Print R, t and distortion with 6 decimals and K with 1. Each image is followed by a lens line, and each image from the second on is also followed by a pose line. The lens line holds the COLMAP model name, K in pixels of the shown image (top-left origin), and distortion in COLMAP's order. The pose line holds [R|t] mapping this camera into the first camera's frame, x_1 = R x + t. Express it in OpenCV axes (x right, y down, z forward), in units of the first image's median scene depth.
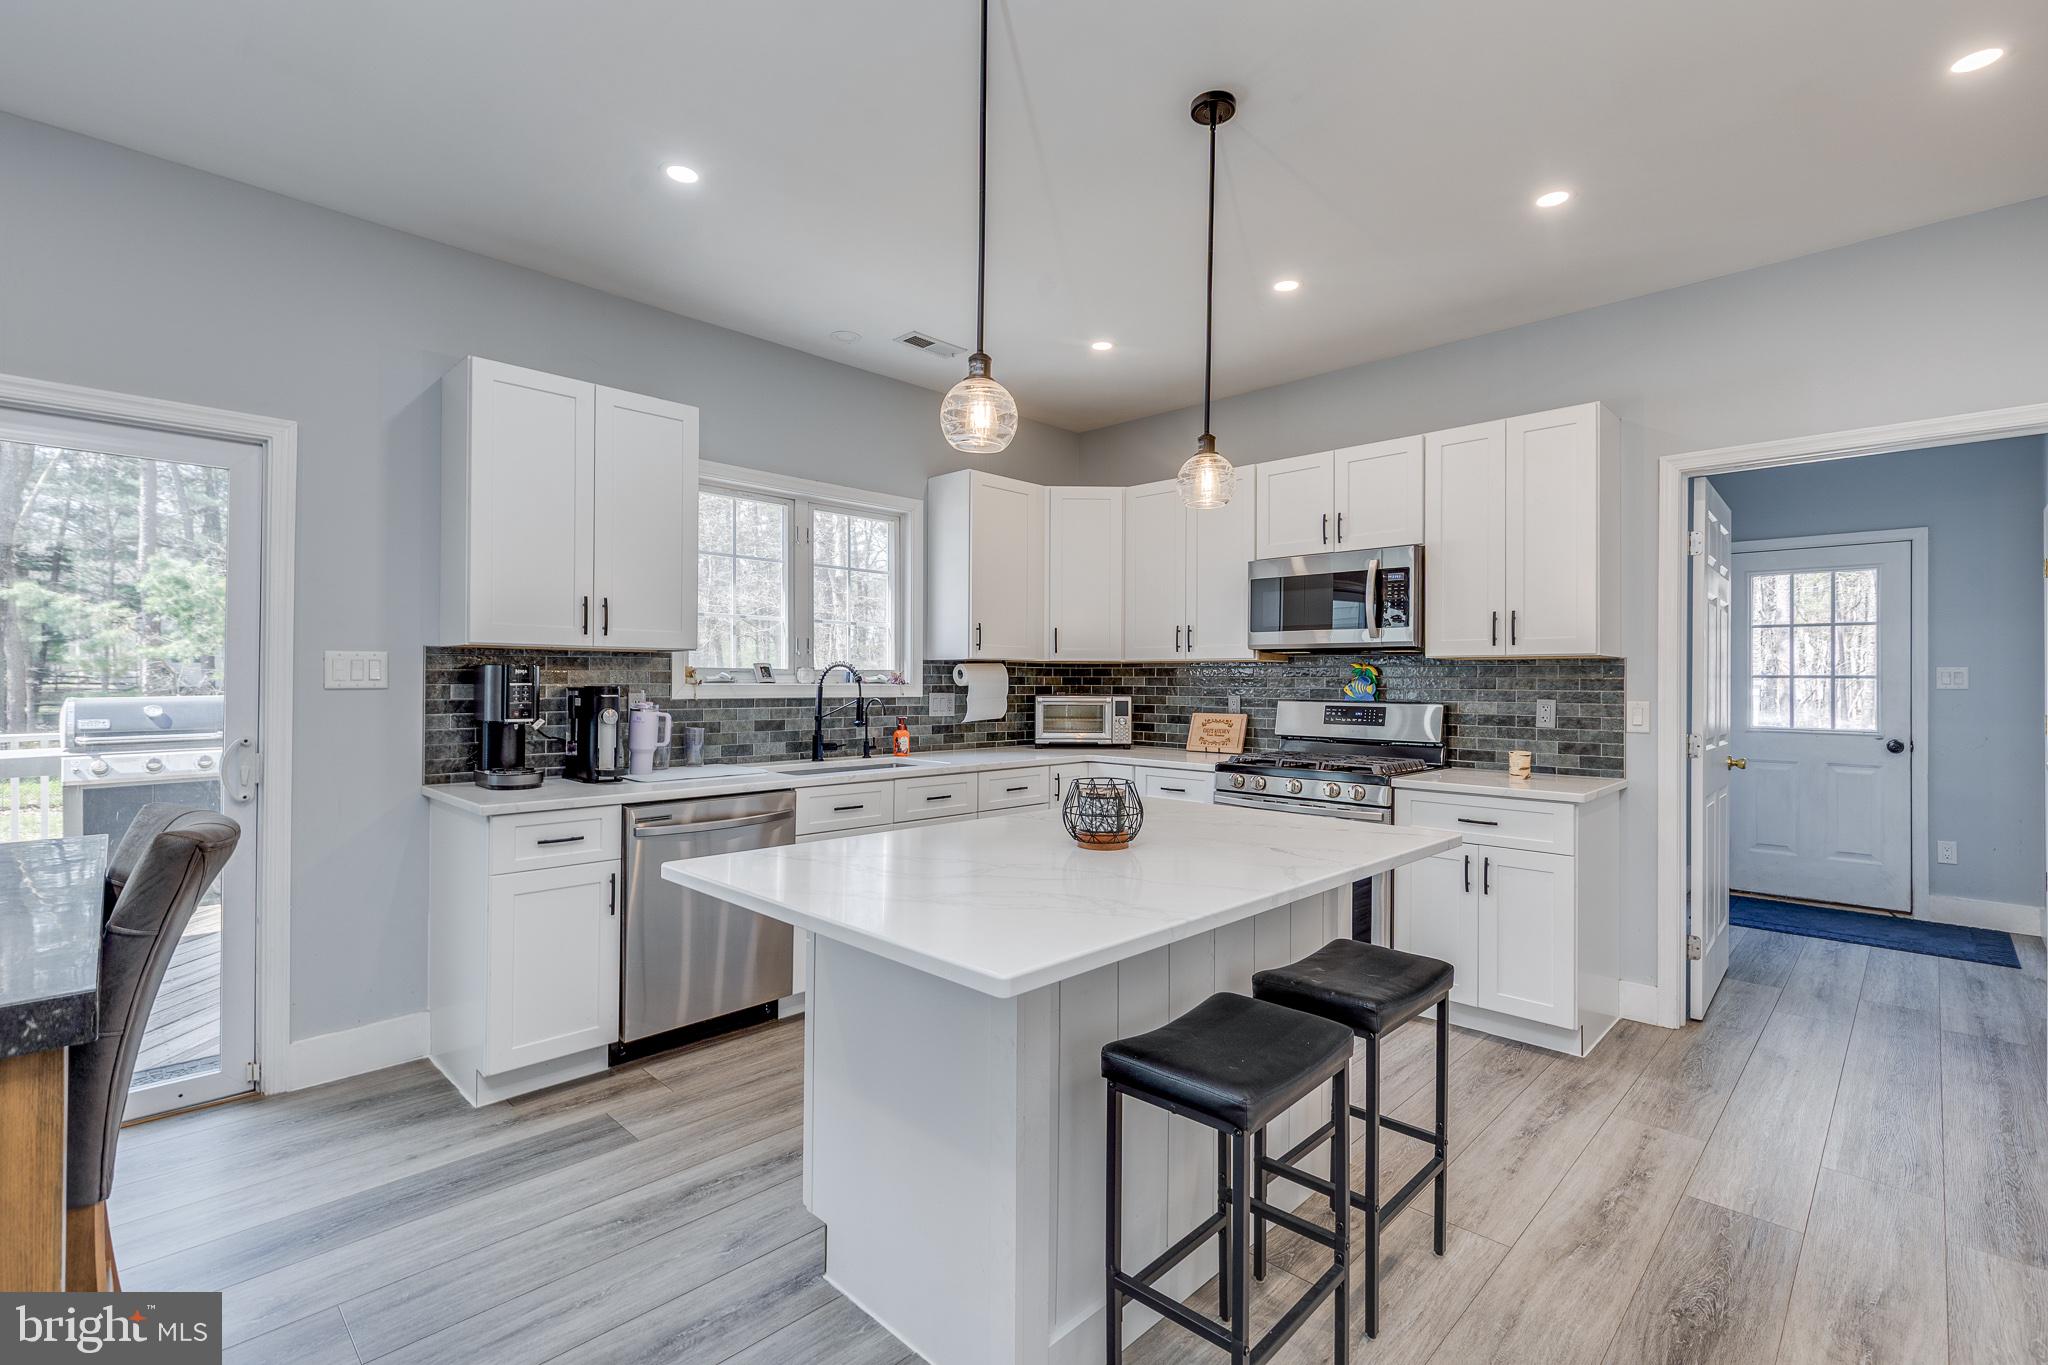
lens RADIAL K [[917.7, 0, 1024.0], [0, 917.7, 682.5], [0, 0, 1]] dist [0.008639, 0.000432]
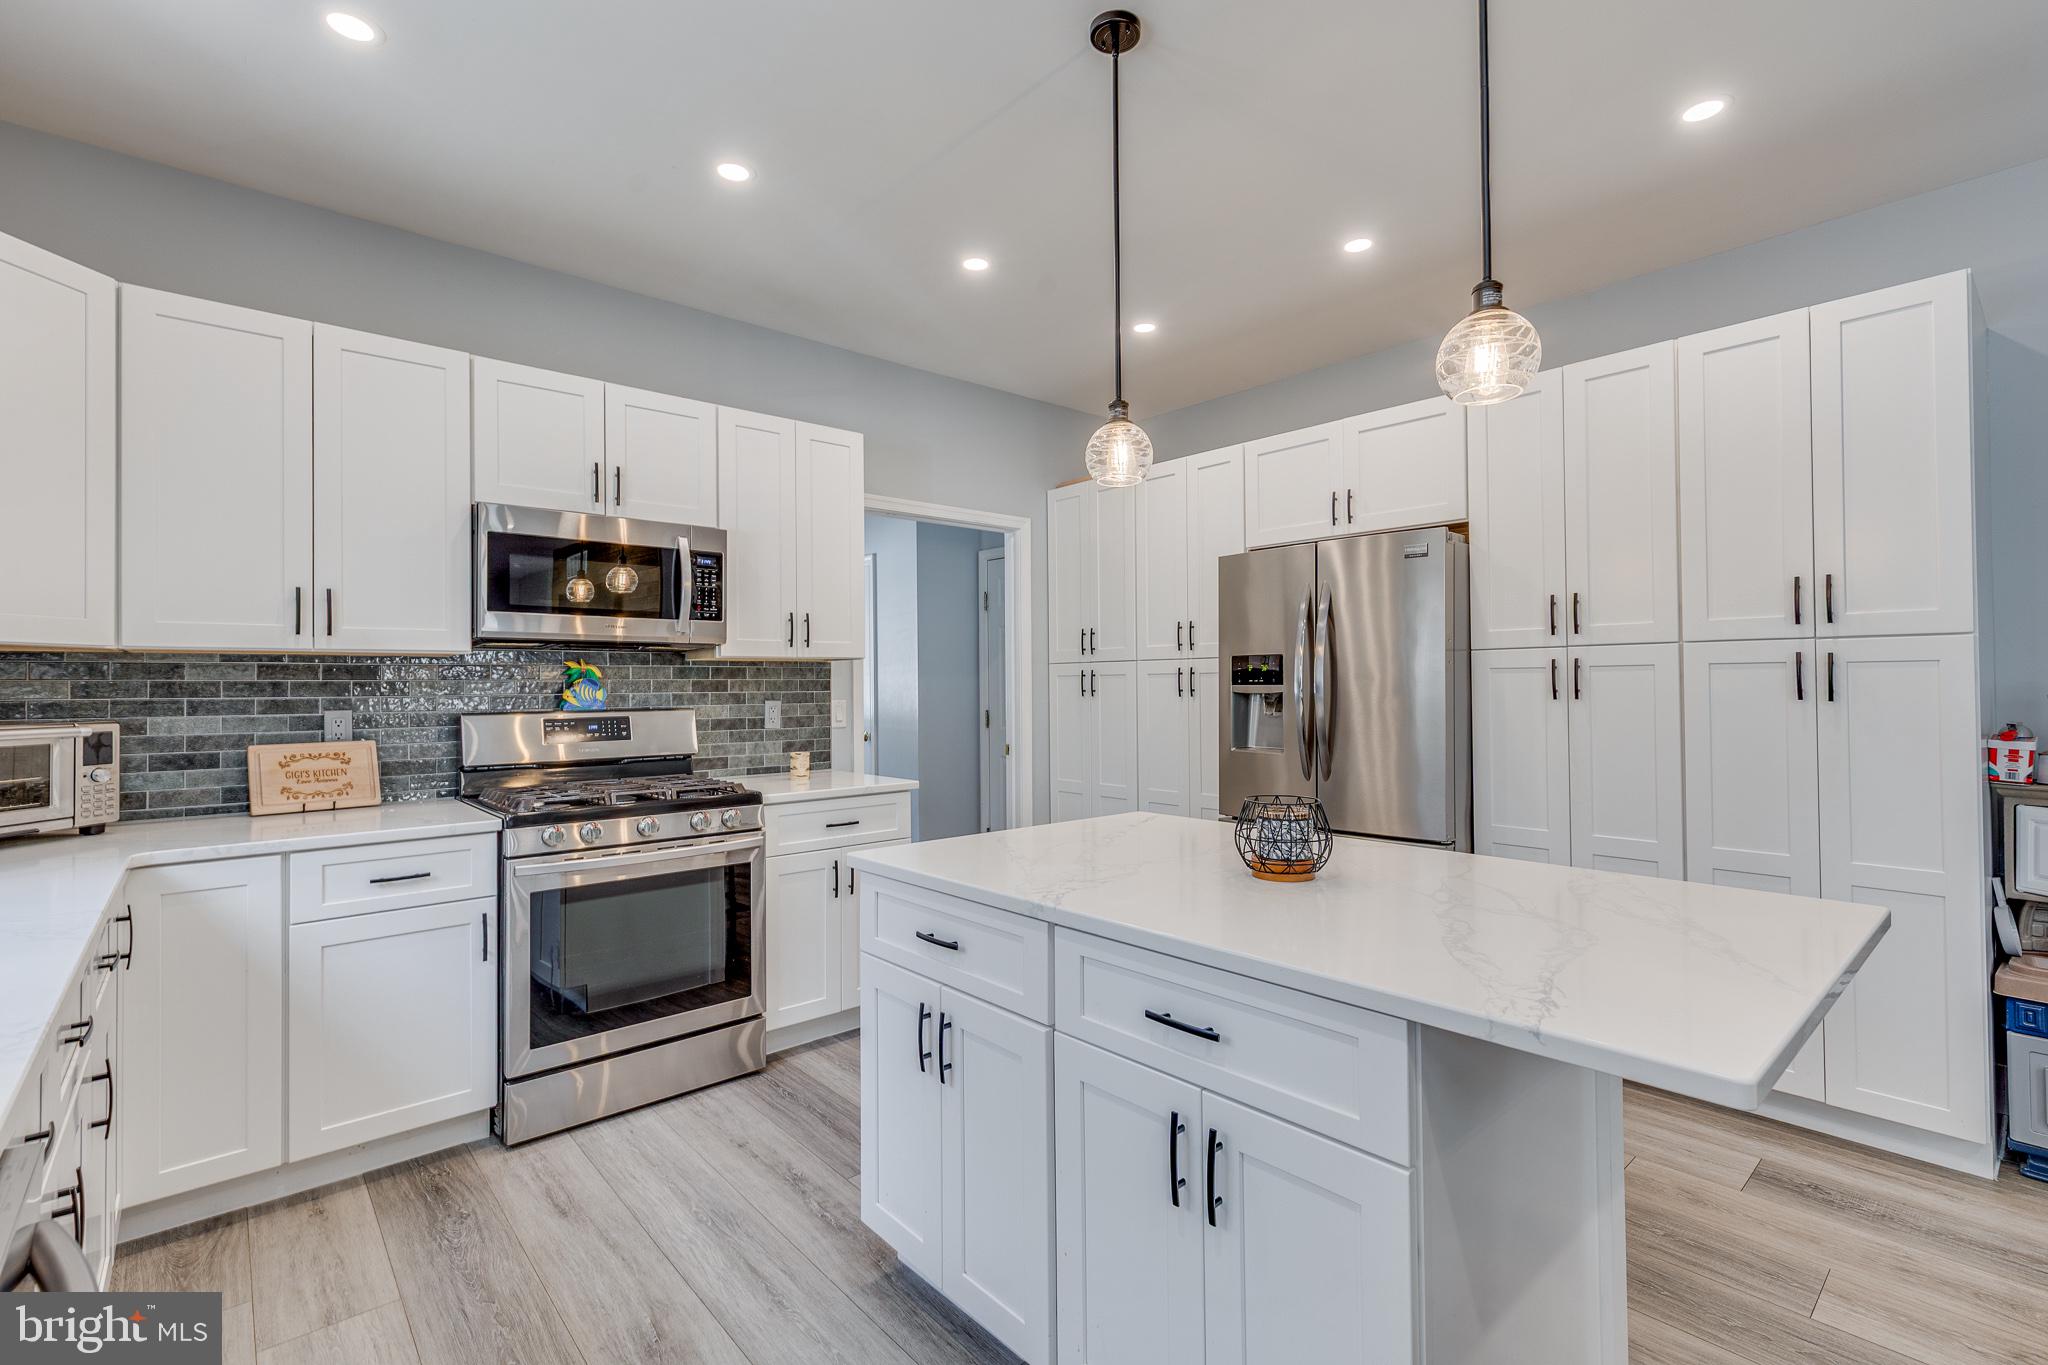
lens RADIAL K [[921.0, 0, 1022.8], [0, 921.0, 676.0], [0, 0, 1]] dist [0.009324, -0.002562]
pose [[0.074741, 0.002028, 0.997201, -0.402132], [0.009646, 0.999950, -0.002757, -0.003332], [-0.997156, 0.009825, 0.074717, 0.603793]]
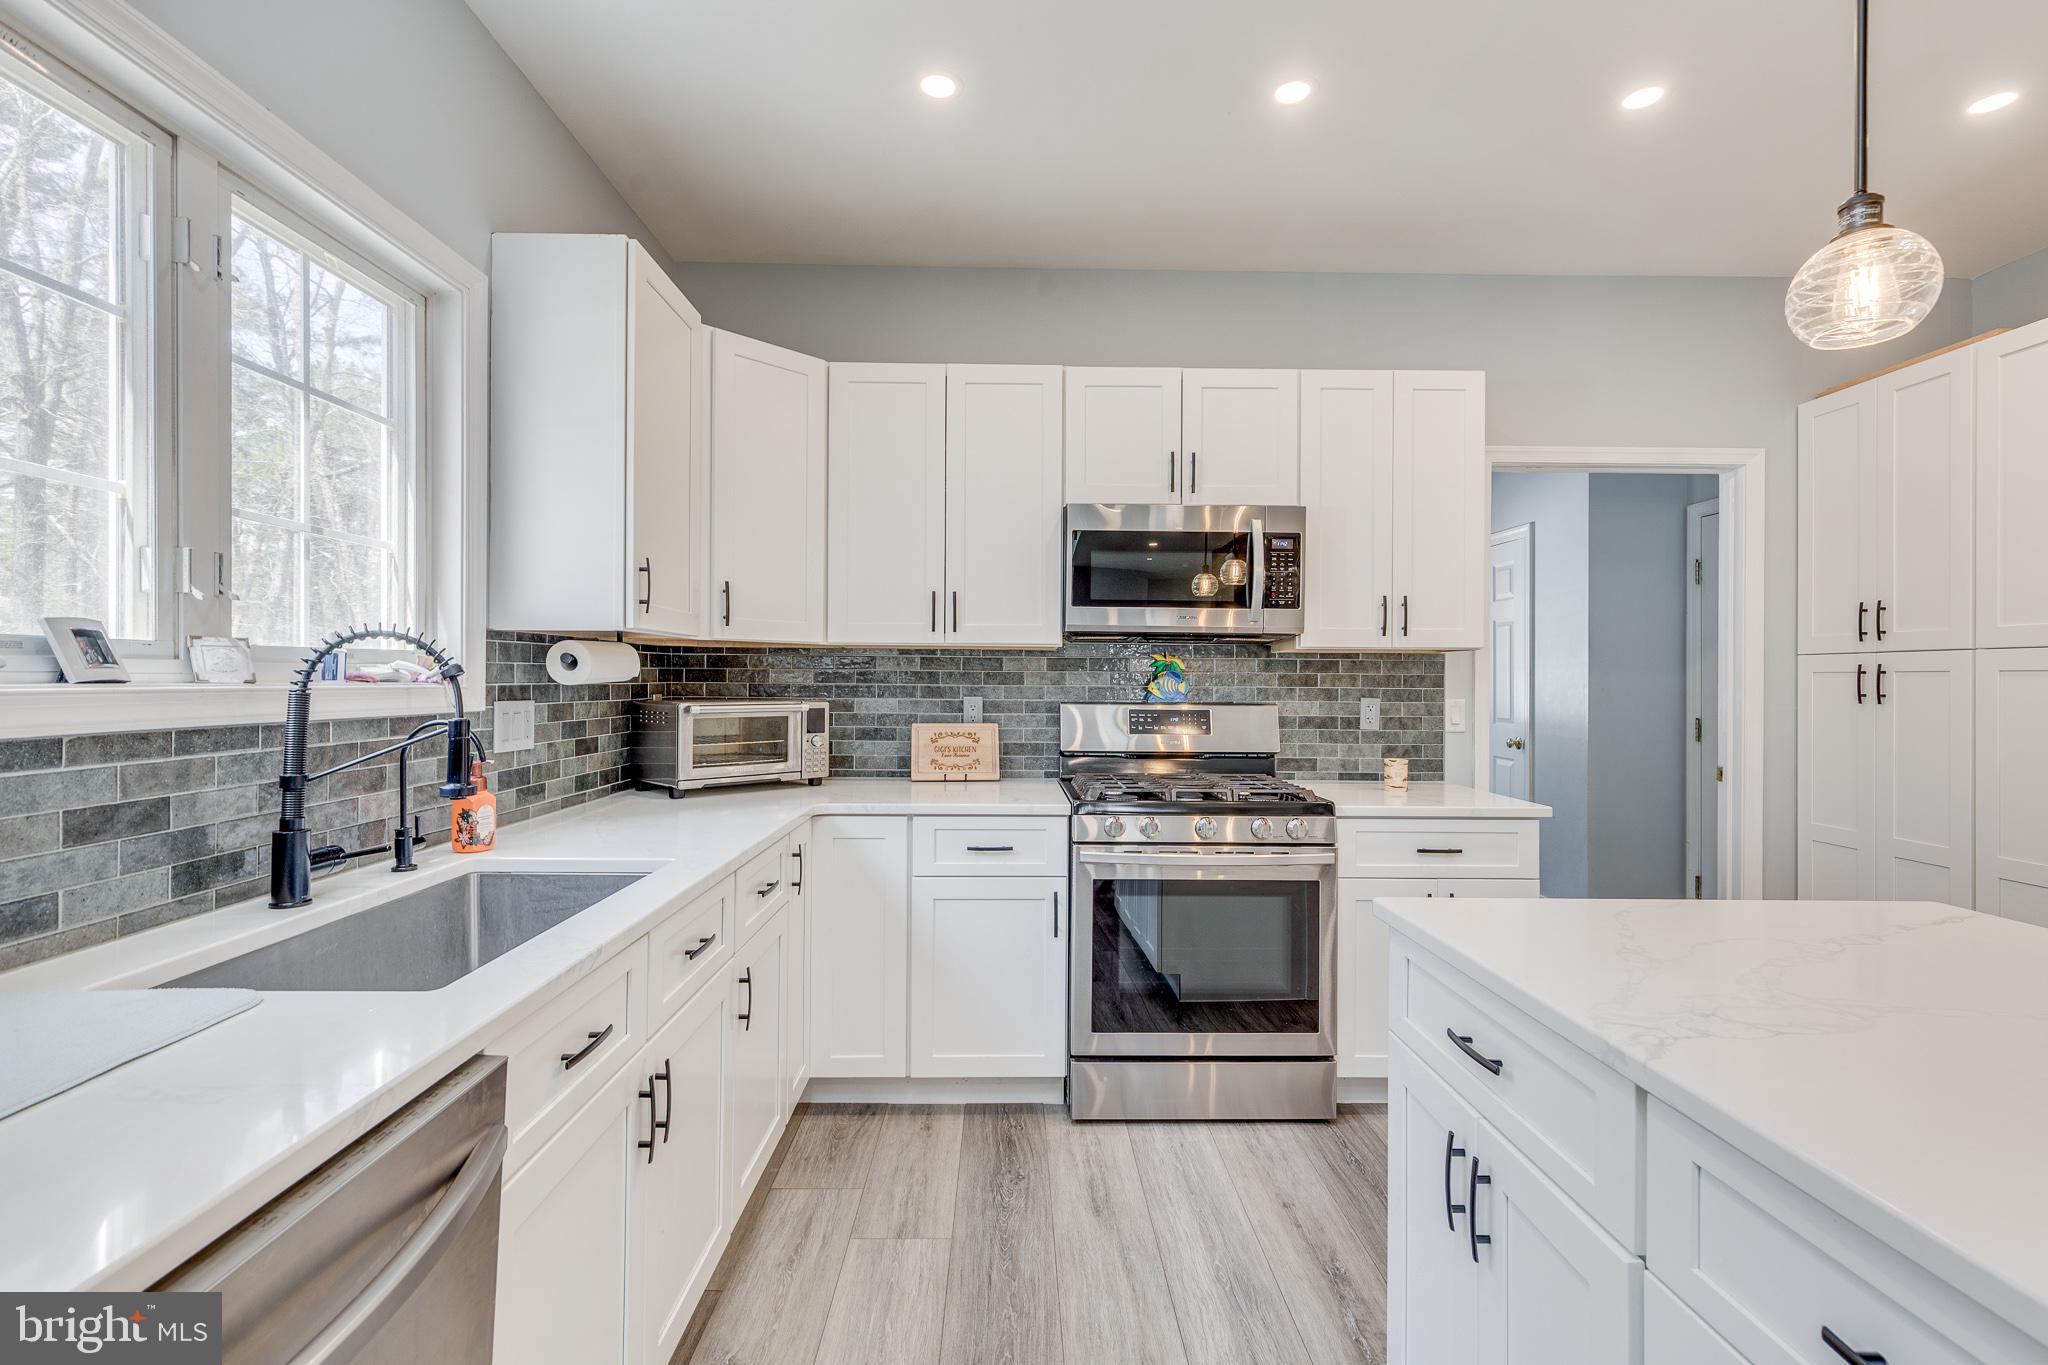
lens RADIAL K [[921.0, 0, 1022.8], [0, 921.0, 676.0], [0, 0, 1]] dist [0.009324, -0.002562]
pose [[0.702554, 0.000738, 0.711630, -0.288222], [-0.001665, 0.999998, 0.000606, -0.002753], [-0.711629, -0.001611, 0.702554, 0.569553]]
